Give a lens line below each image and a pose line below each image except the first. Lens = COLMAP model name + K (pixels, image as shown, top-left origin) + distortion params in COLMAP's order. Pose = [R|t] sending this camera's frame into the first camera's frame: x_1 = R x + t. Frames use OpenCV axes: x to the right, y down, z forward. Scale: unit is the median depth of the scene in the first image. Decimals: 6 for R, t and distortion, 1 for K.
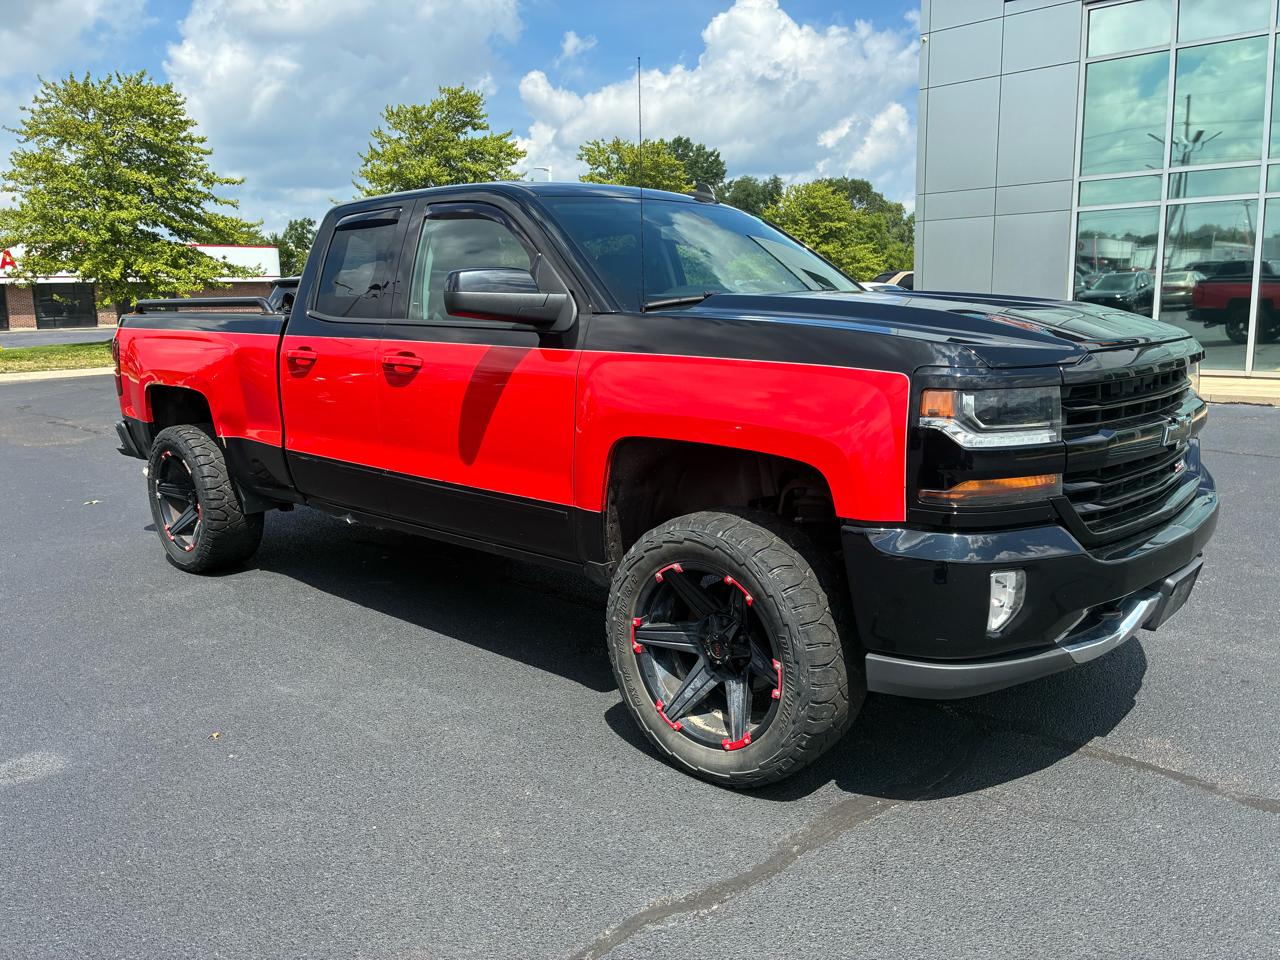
lens RADIAL K [[987.3, 0, 648.6], [0, 987.3, 473.5], [0, 0, 1]] dist [0.041873, -0.058475]
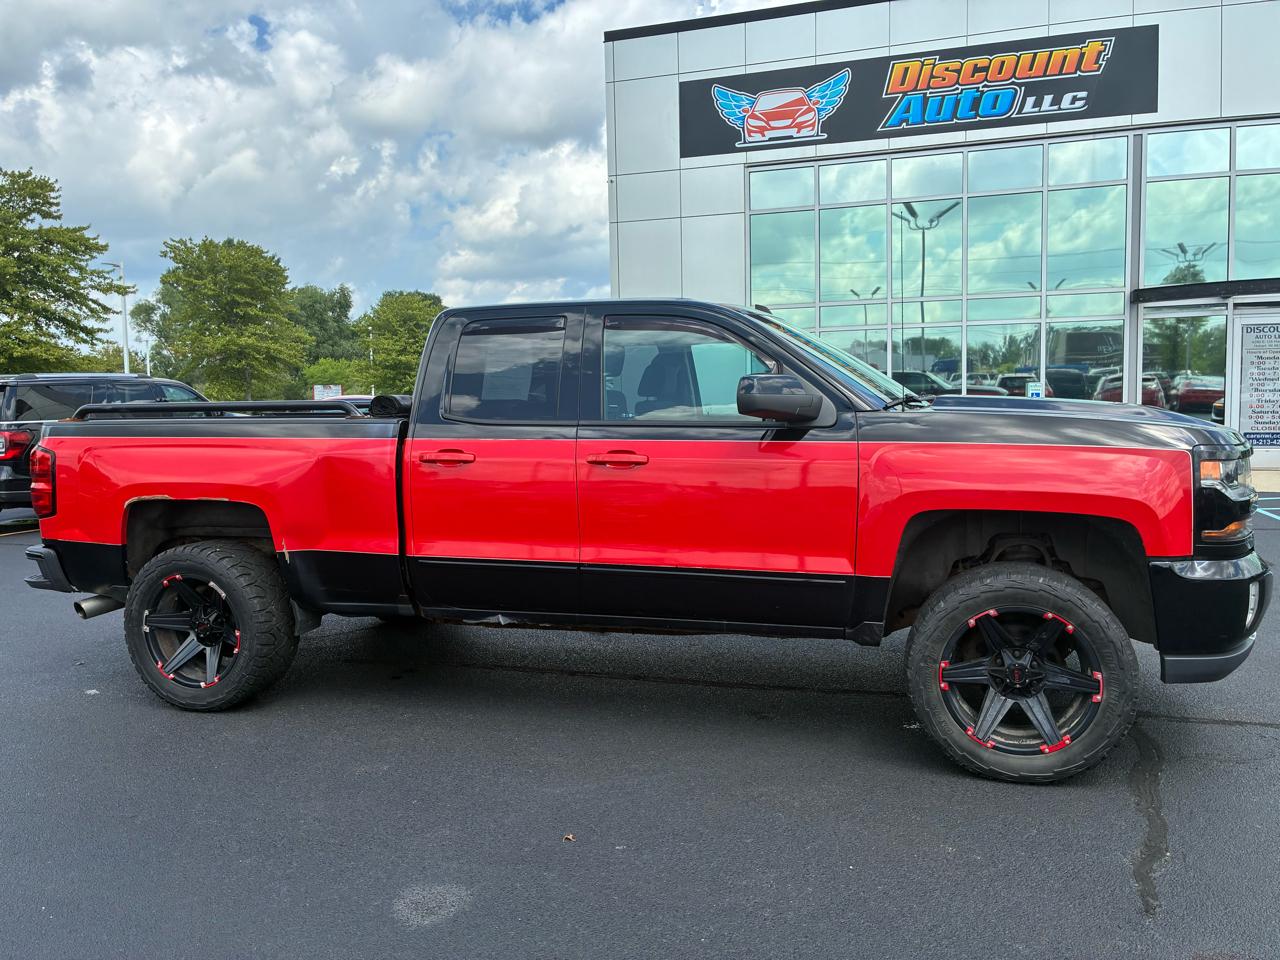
lens RADIAL K [[987.3, 0, 646.4], [0, 987.3, 485.8], [0, 0, 1]] dist [0.041873, -0.058475]
pose [[0.899872, -0.036374, 0.434636, -0.111466], [0.077915, 0.993893, -0.078137, 0.000065], [-0.429139, 0.104178, 0.897210, 0.006399]]
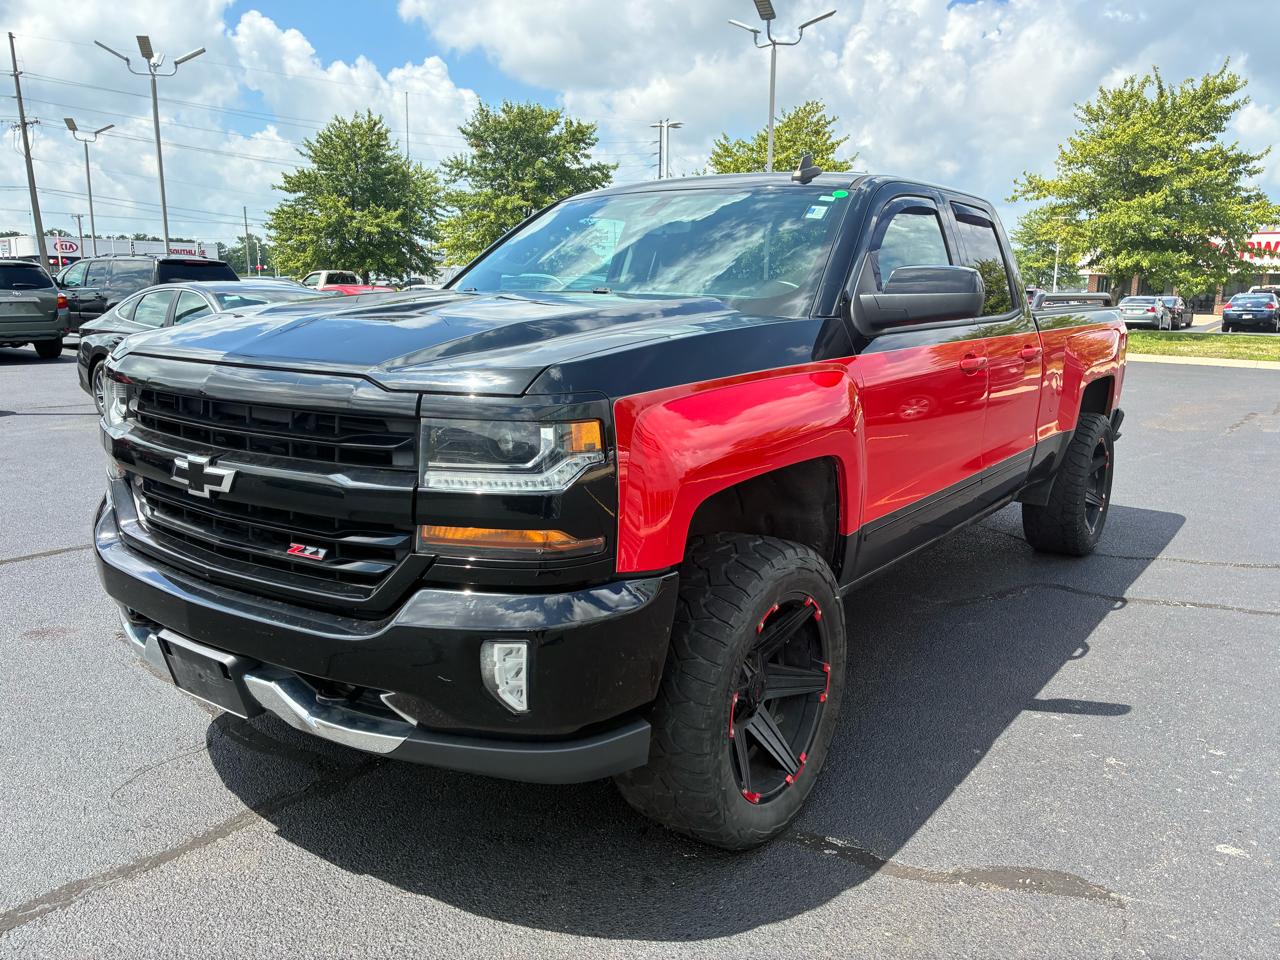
lens RADIAL K [[987.3, 0, 652.7], [0, 987.3, 483.2], [0, 0, 1]] dist [0.041873, -0.058475]
pose [[0.108035, 0.213112, -0.971036, 0.169072], [-0.189977, 0.963179, 0.190251, -0.032238], [0.975826, 0.163921, 0.144543, 0.154753]]
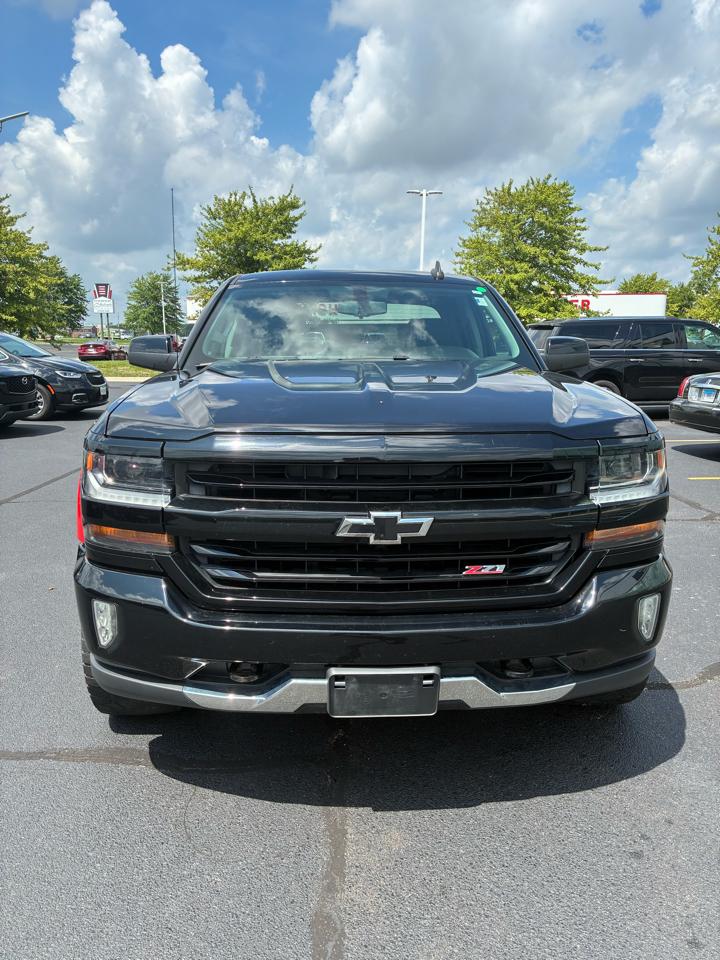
lens RADIAL K [[740.5, 0, 356.8], [0, 740.5, 475.0], [0, 0, 1]] dist [0.041873, -0.058475]
pose [[0.697688, 0.152173, -0.700054, 0.126129], [-0.140455, 0.987271, 0.074626, -0.017739], [0.702498, 0.046260, 0.710180, 0.058065]]
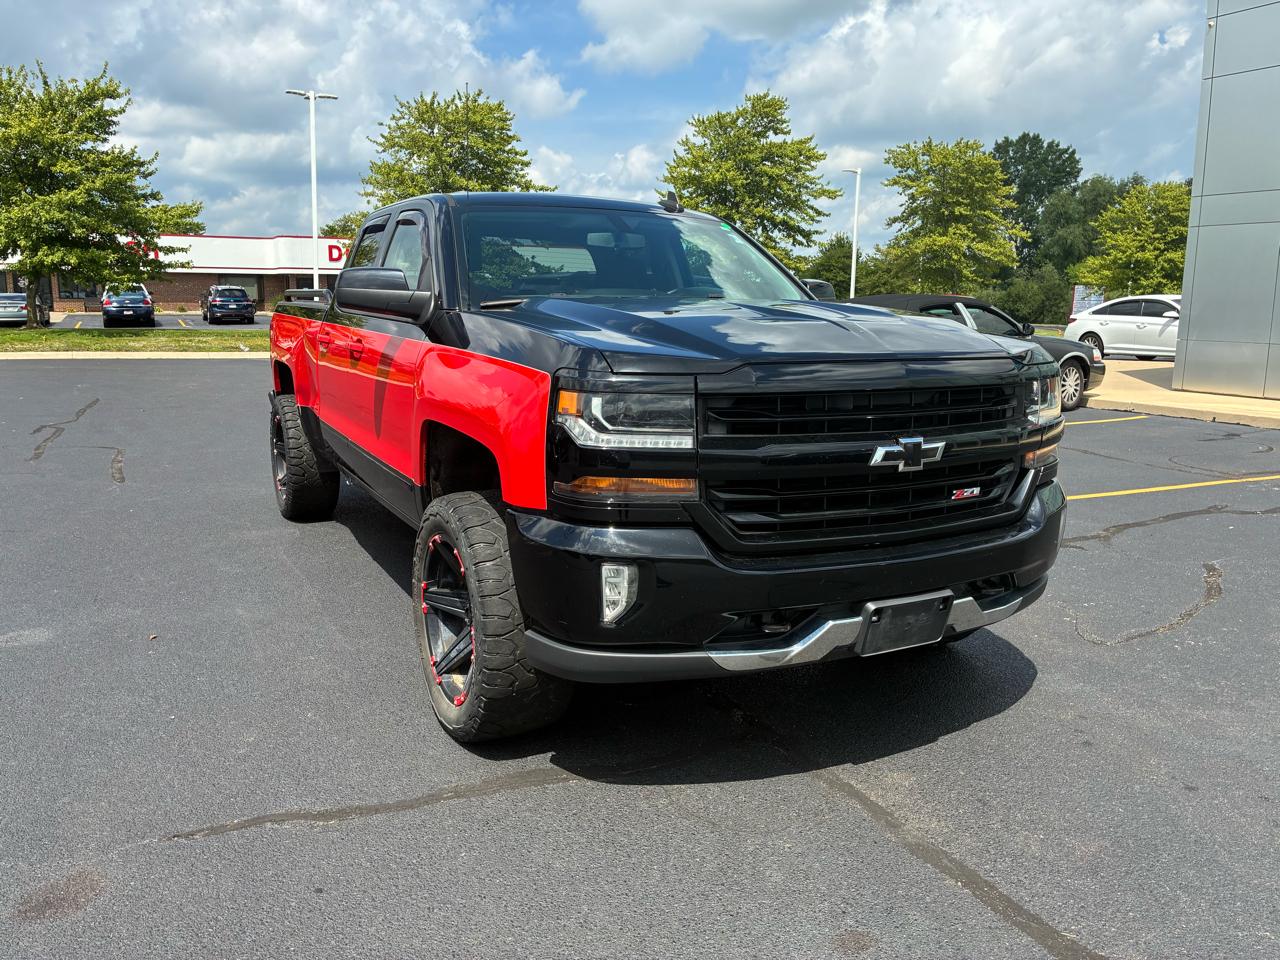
lens RADIAL K [[987.3, 0, 644.7], [0, 987.3, 473.4], [0, 0, 1]] dist [0.041873, -0.058475]
pose [[0.941622, 0.088006, -0.324965, 0.075565], [-0.088681, 0.995978, 0.012765, -0.001633], [0.324782, 0.016799, 0.945640, 0.001568]]
